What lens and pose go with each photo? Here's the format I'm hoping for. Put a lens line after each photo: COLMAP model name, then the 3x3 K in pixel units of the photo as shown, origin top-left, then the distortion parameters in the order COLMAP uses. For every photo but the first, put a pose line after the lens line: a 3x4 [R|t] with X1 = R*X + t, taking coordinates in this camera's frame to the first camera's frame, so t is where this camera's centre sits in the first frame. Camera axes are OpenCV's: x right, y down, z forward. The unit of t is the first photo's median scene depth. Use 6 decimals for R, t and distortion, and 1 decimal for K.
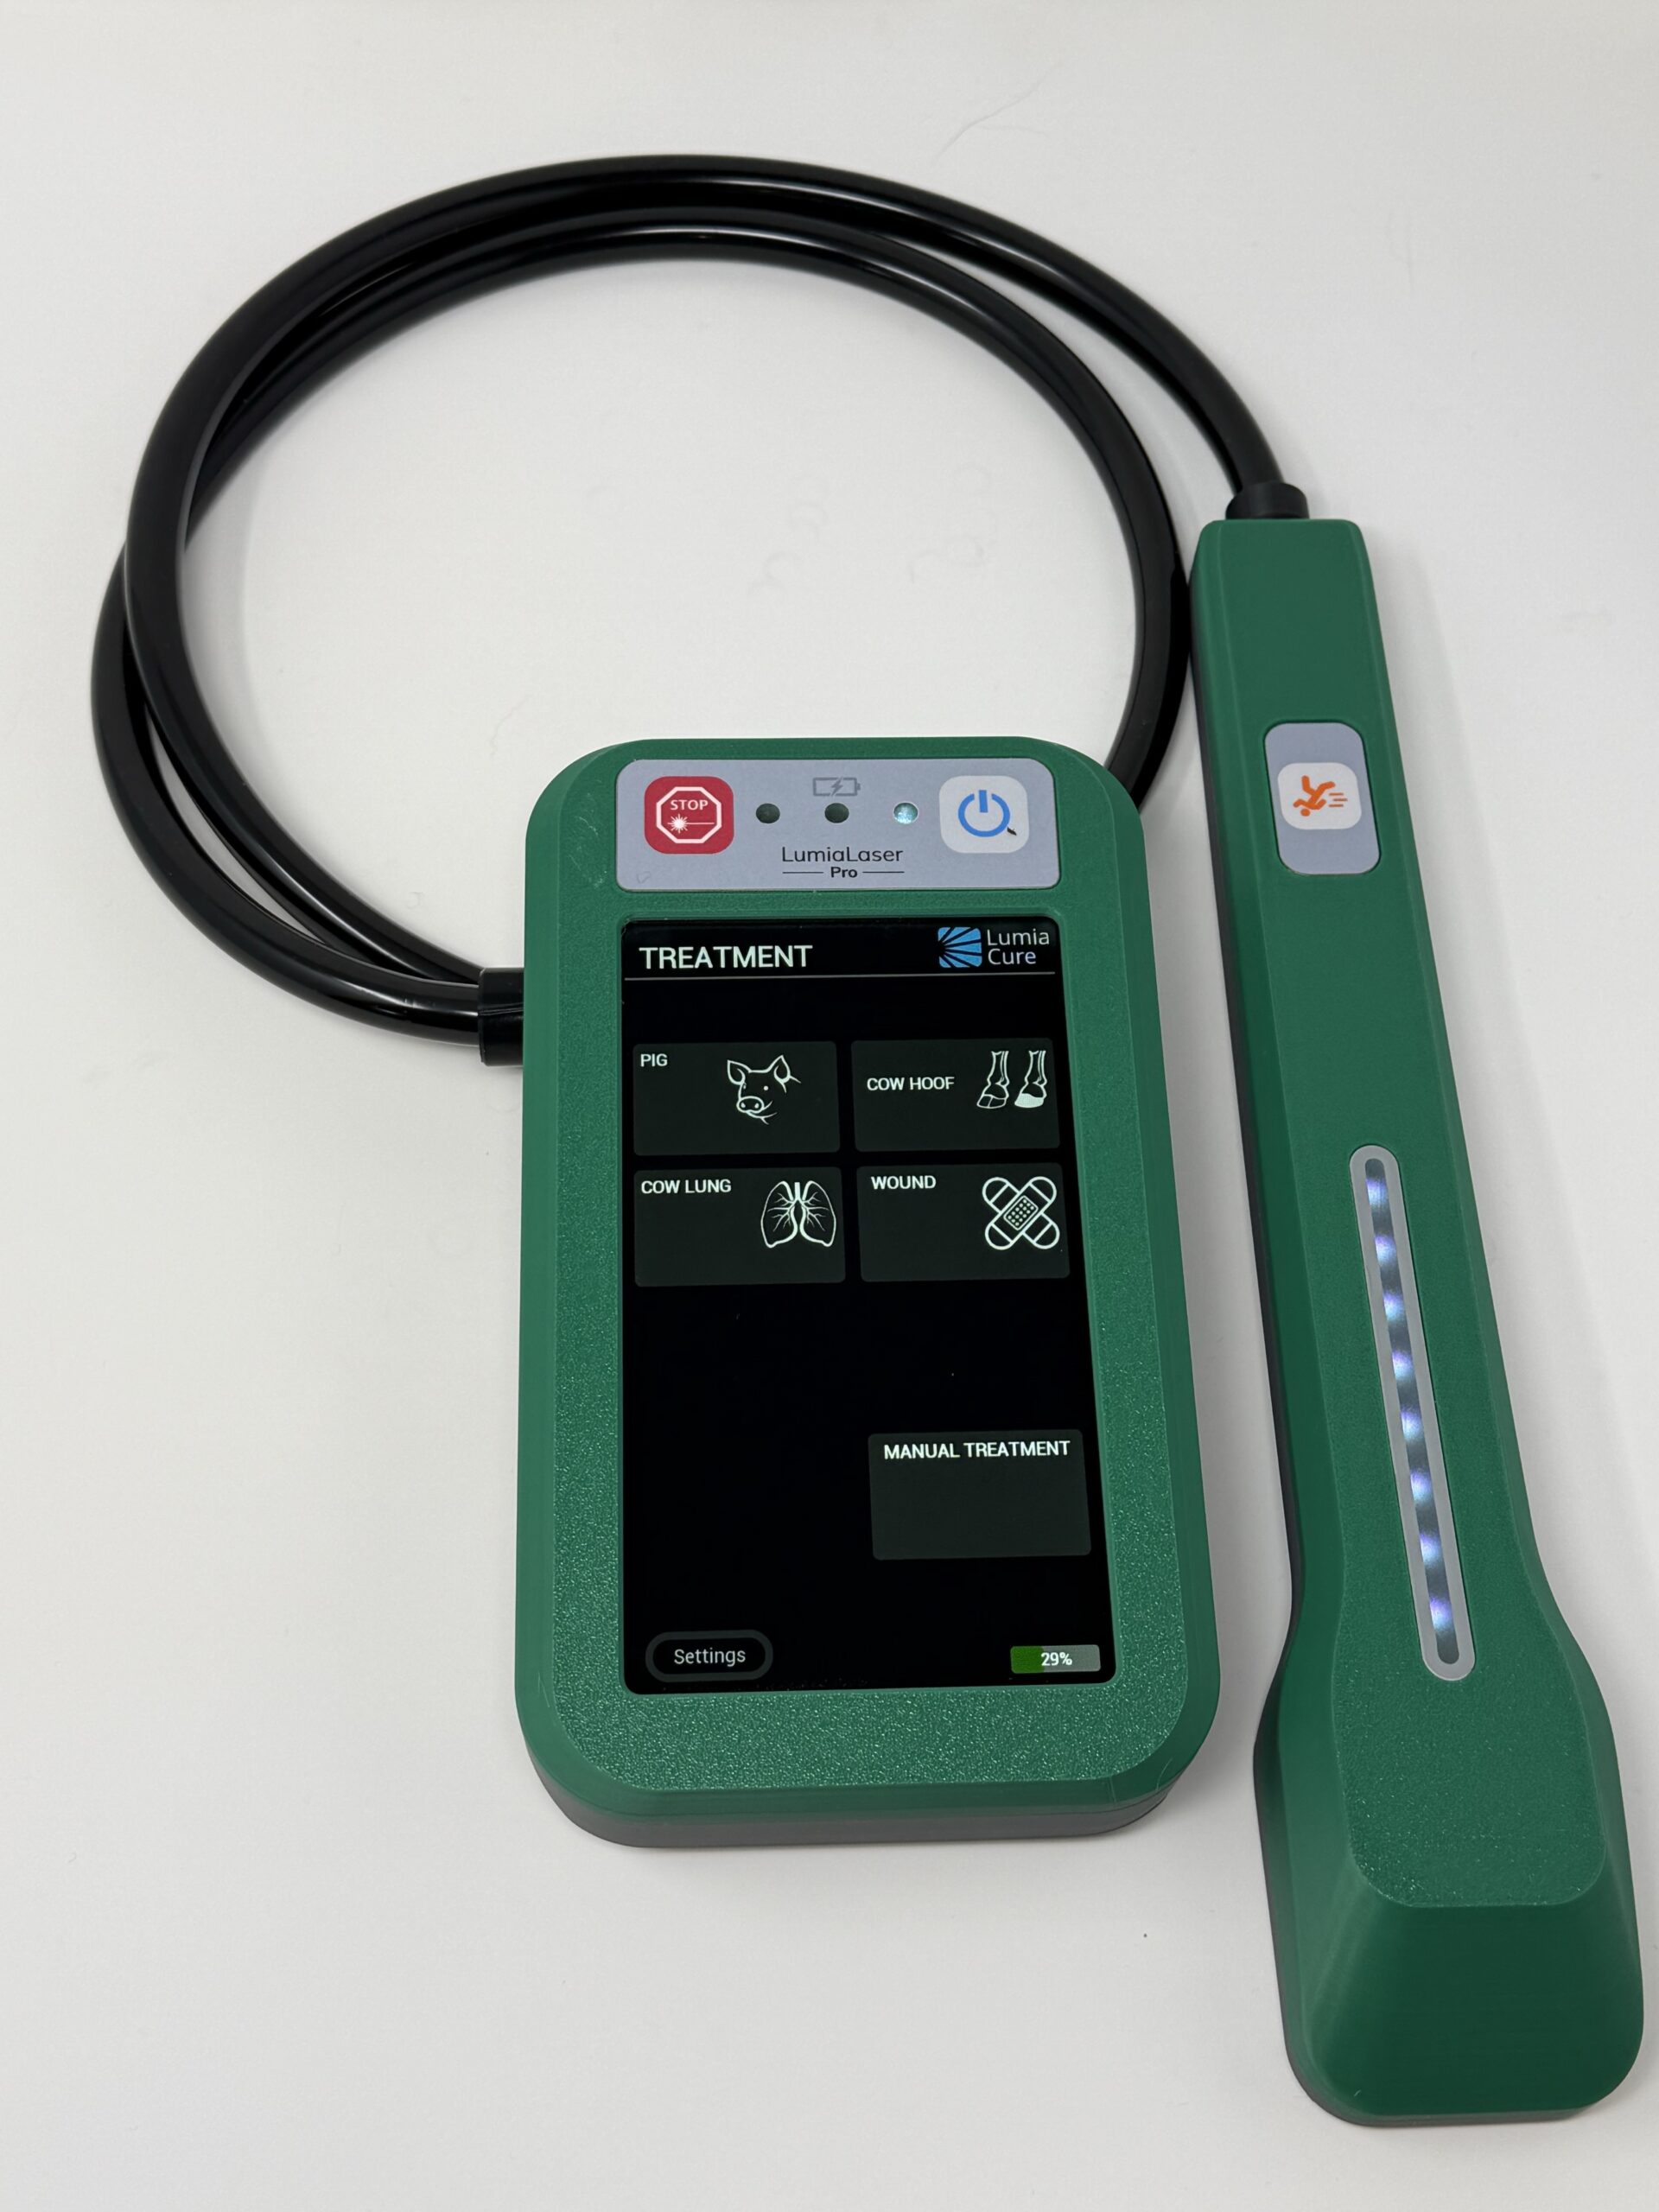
lens RADIAL K [[2859.3, 0, 831.2], [0, 2859.3, 1100.6], [0, 0, 1]] dist [0.110198, 0.000000]
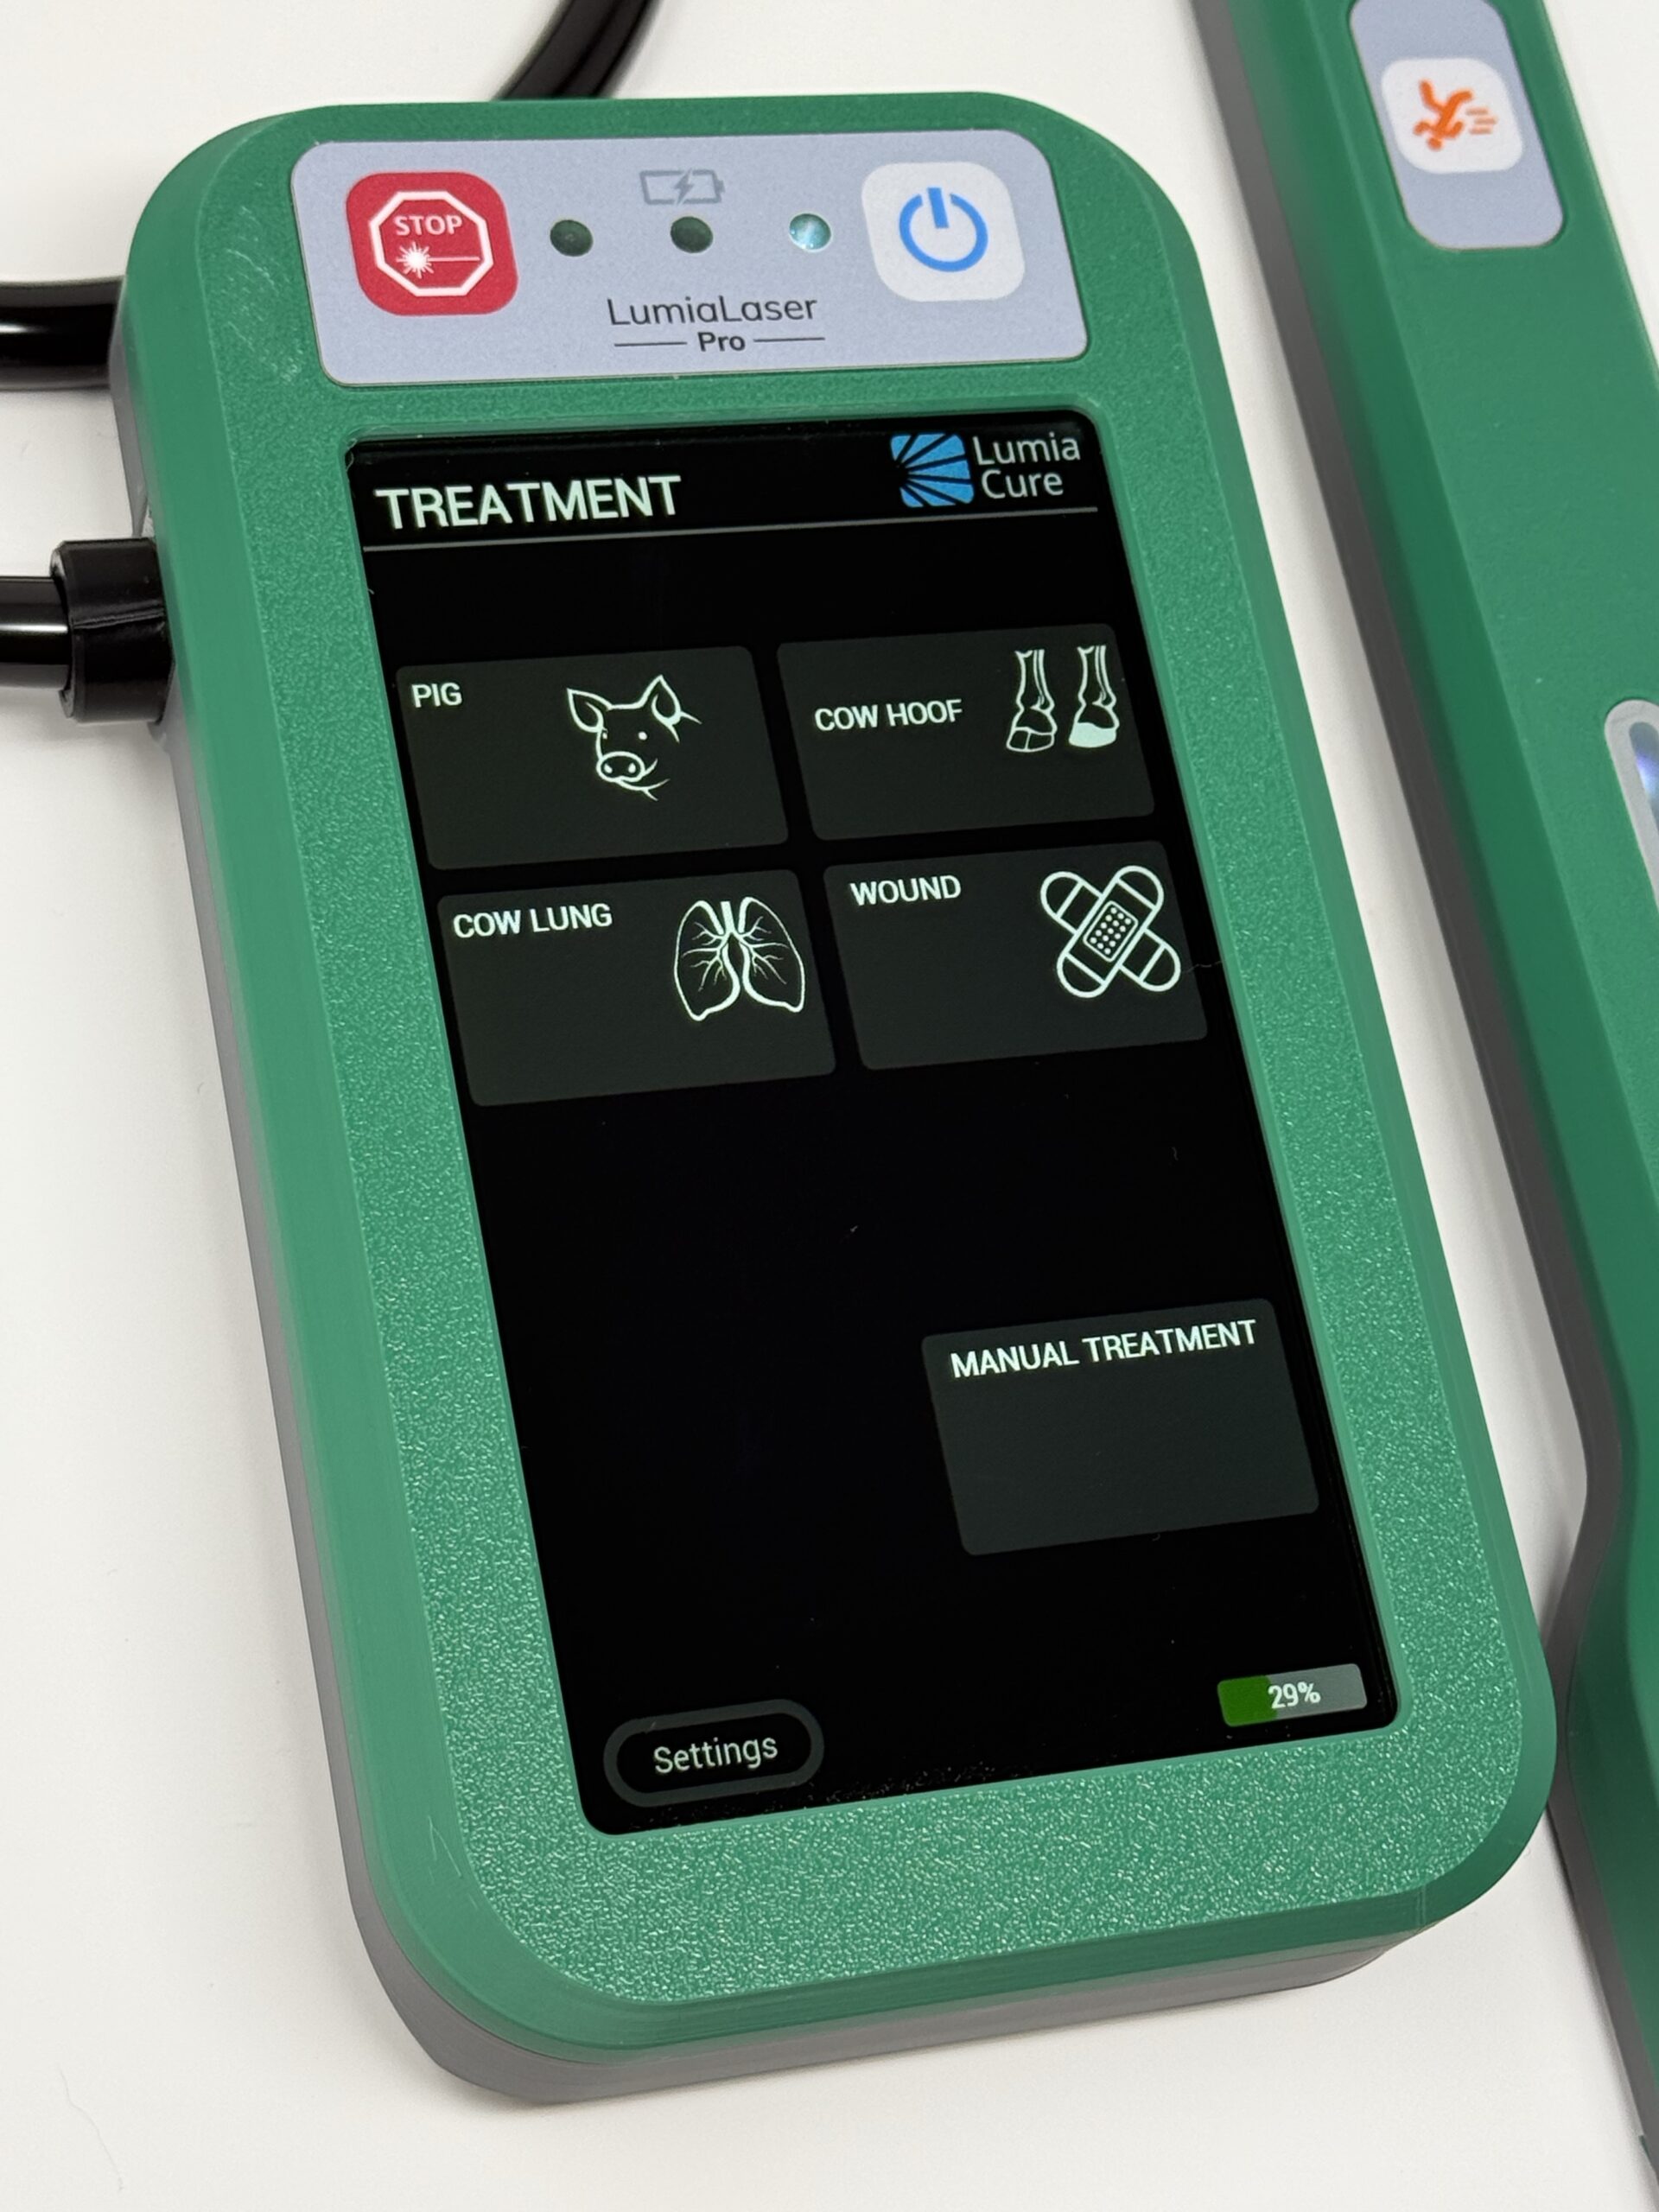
lens RADIAL K [[4452.4, 0, 828.9], [0, 4452.4, 1109.6], [0, 0, 1]] dist [0.111250, 0.000000]
pose [[0.967558, -0.070615, 0.242581, -0.206067], [0.052294, 0.995328, 0.081162, -0.000469], [-0.247179, -0.065843, 0.966730, 0.151436]]
